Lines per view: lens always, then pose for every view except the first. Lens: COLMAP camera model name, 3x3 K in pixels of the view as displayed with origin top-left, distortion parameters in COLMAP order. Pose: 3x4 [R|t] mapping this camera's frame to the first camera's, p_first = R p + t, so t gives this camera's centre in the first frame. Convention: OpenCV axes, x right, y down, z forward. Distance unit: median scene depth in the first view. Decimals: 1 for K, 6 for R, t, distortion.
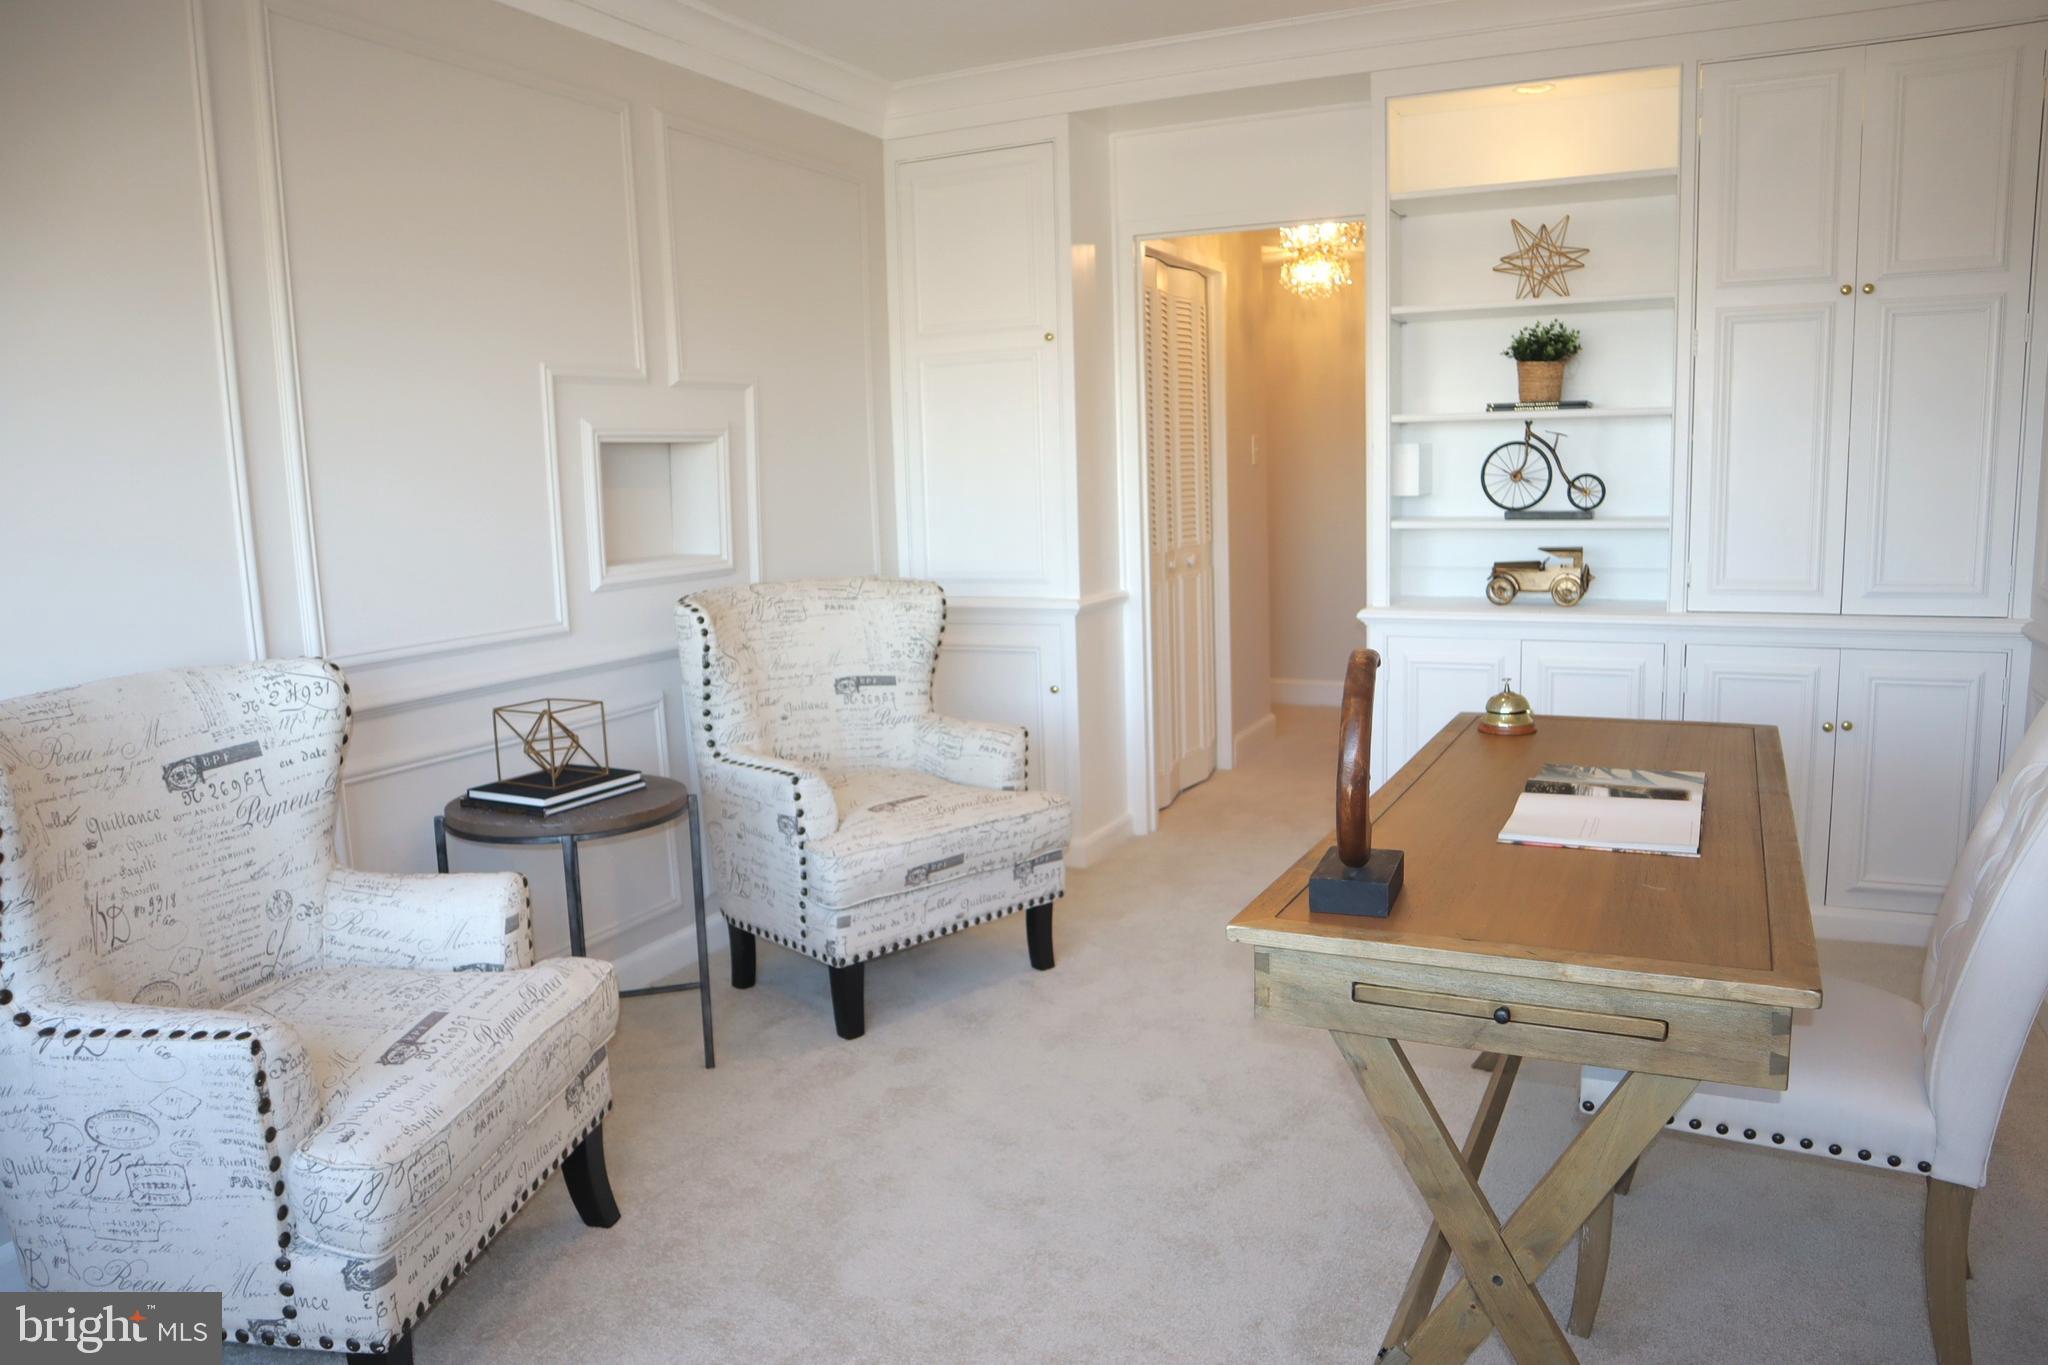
lens RADIAL K [[1421.3, 0, 1020.2], [0, 1421.3, 687.6], [0, 0, 1]] dist [-0.138993, 0.095202]
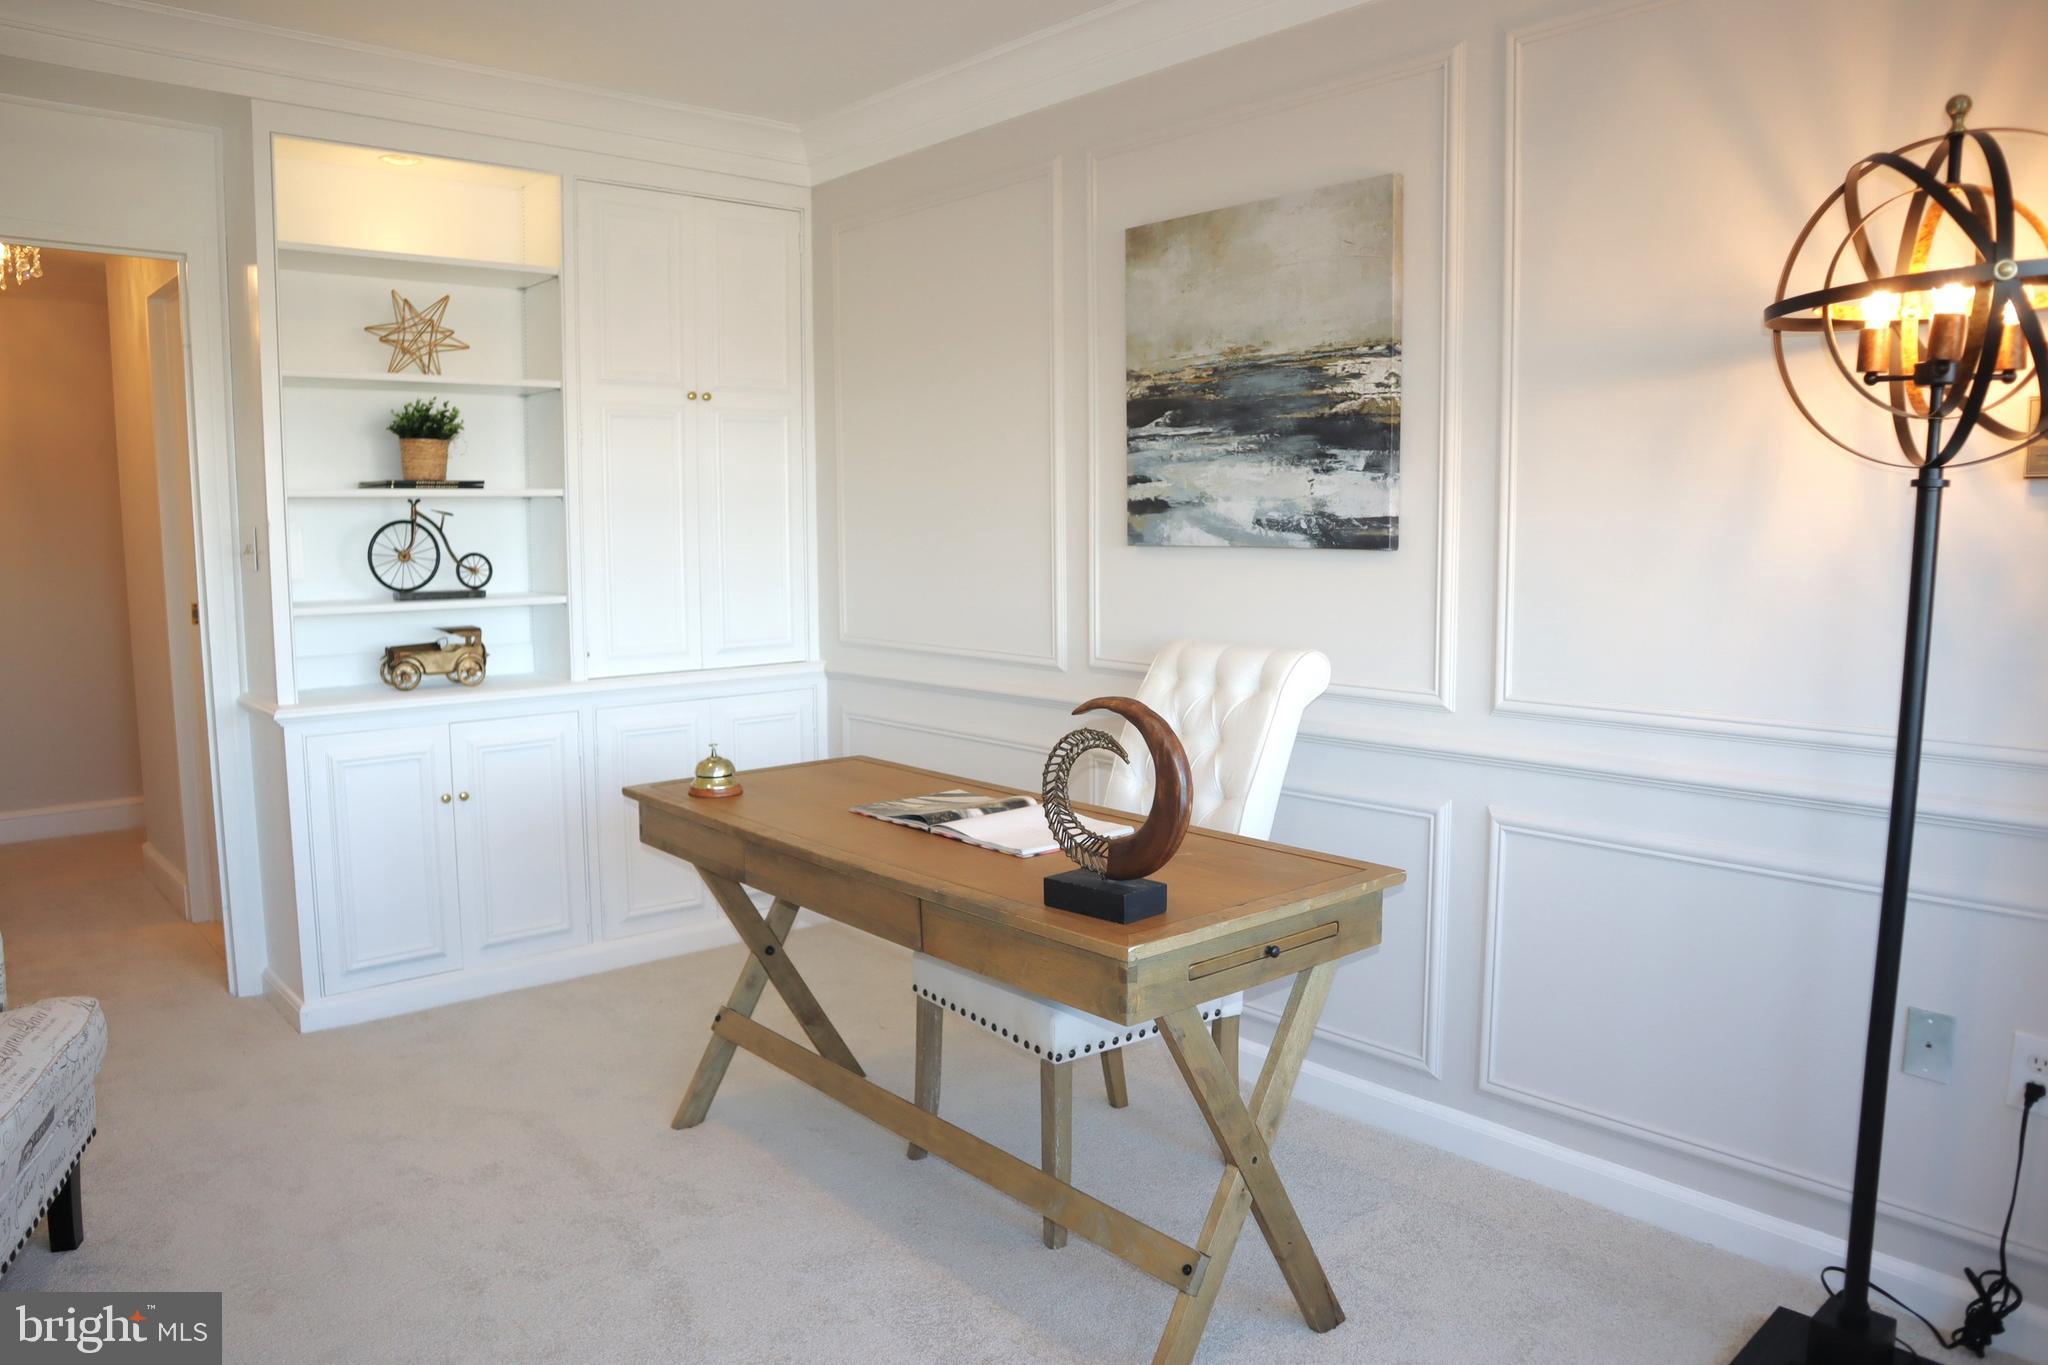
lens RADIAL K [[1421.3, 0, 1020.2], [0, 1421.3, 687.6], [0, 0, 1]] dist [-0.138993, 0.095202]
pose [[0.394332, -0.078837, 0.915580, -0.364996], [0.132390, 0.990794, 0.028293, -0.032944], [-0.909381, 0.110057, 0.401139, 0.243214]]
